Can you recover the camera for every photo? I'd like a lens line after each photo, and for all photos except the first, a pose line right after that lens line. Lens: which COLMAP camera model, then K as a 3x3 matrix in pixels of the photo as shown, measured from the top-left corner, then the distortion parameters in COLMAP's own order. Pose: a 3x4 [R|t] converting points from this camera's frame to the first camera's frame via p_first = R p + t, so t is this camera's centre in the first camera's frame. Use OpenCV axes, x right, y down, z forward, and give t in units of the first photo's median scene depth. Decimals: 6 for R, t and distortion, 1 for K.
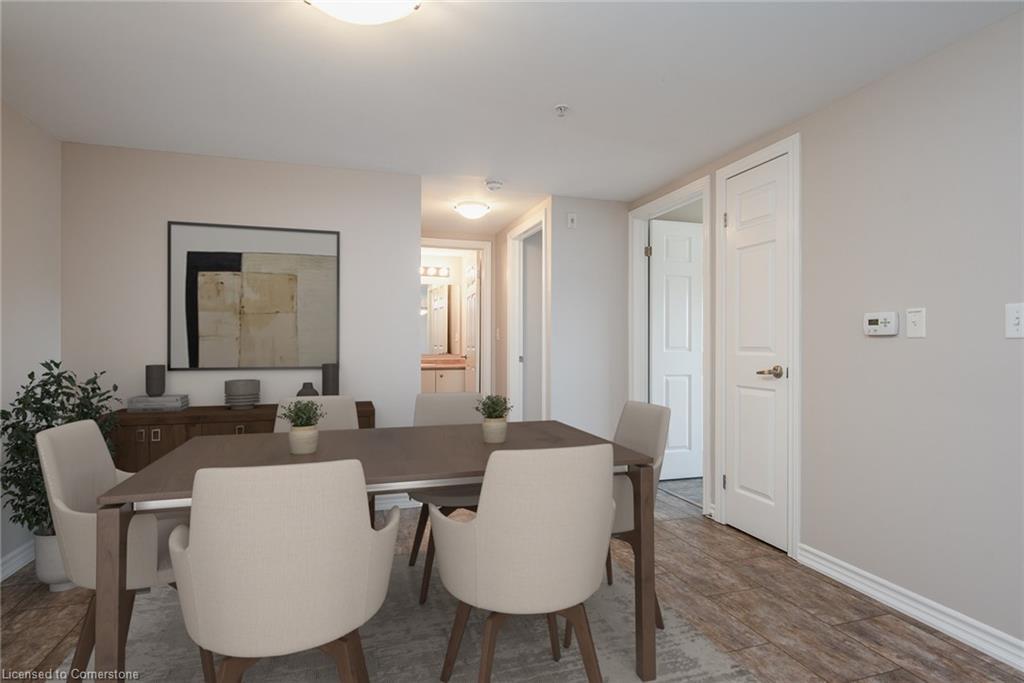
lens RADIAL K [[524.2, 0, 511.9], [0, 524.2, 344.4], [0, 0, 1]] dist [-0.004003, -0.000346]
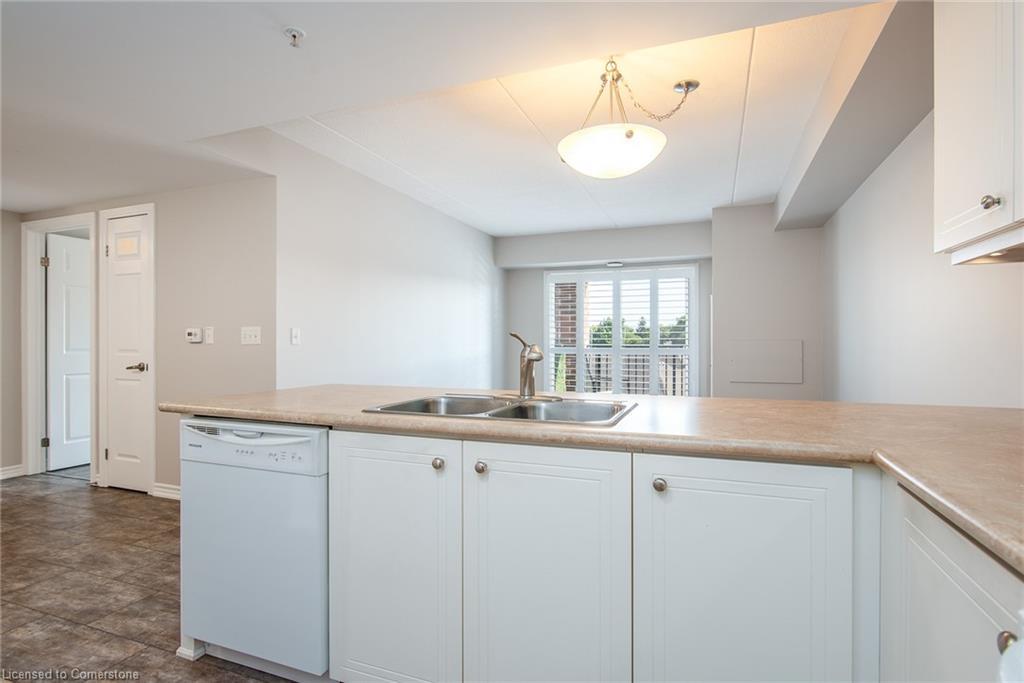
lens RADIAL K [[524.2, 0, 510.9], [0, 524.2, 342.4], [0, 0, 1]] dist [-0.004003, -0.000346]
pose [[0.629849, -0.002760, 0.776713, 0.030171], [0.002131, 0.999996, 0.001826, -0.011036], [-0.776715, 0.000505, 0.629852, -0.517326]]
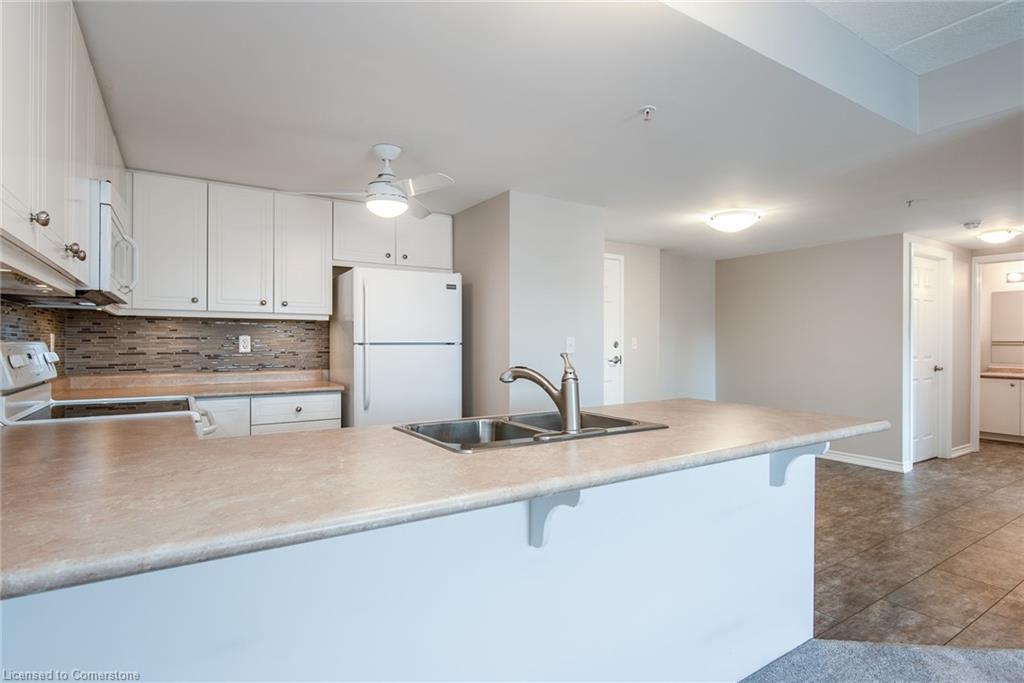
lens RADIAL K [[524.2, 0, 509.9], [0, 524.2, 339.2], [0, 0, 1]] dist [-0.004003, -0.000346]
pose [[0.256150, -0.005141, -0.966623, 0.891226], [-0.003569, 0.999974, -0.006265, -0.030530], [0.966630, 0.005055, 0.256125, -0.352570]]
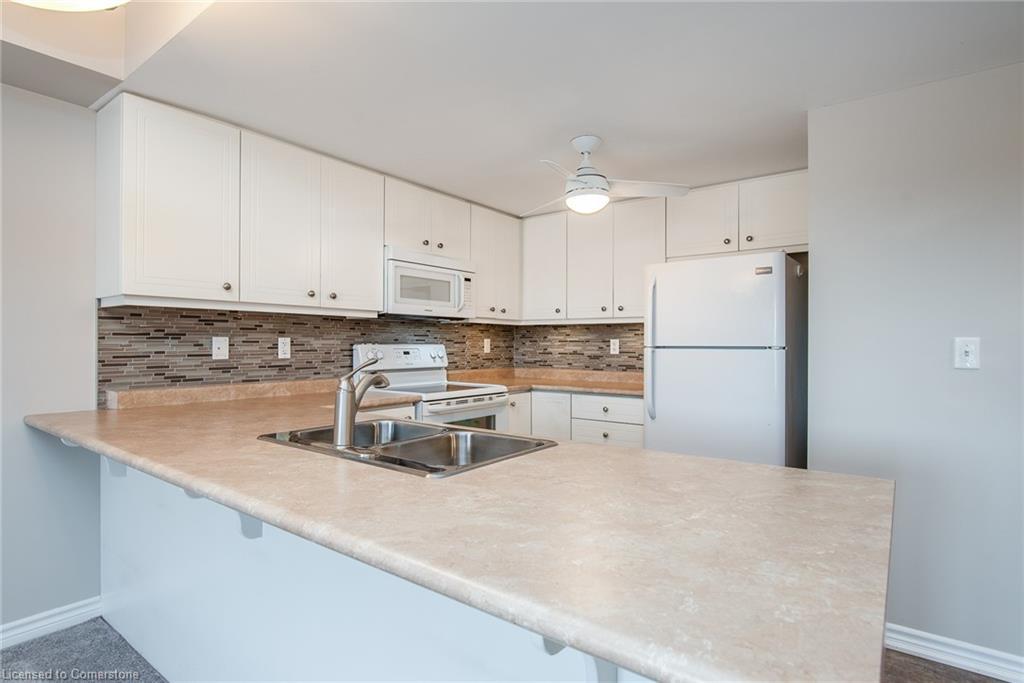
lens RADIAL K [[524.2, 0, 510.8], [0, 524.2, 343.3], [0, 0, 1]] dist [-0.004003, -0.000346]
pose [[-0.813903, -0.003228, -0.580992, 0.605017], [-0.004644, 0.999989, 0.000949, -0.032619], [0.580982, 0.003471, -0.813909, 0.216909]]
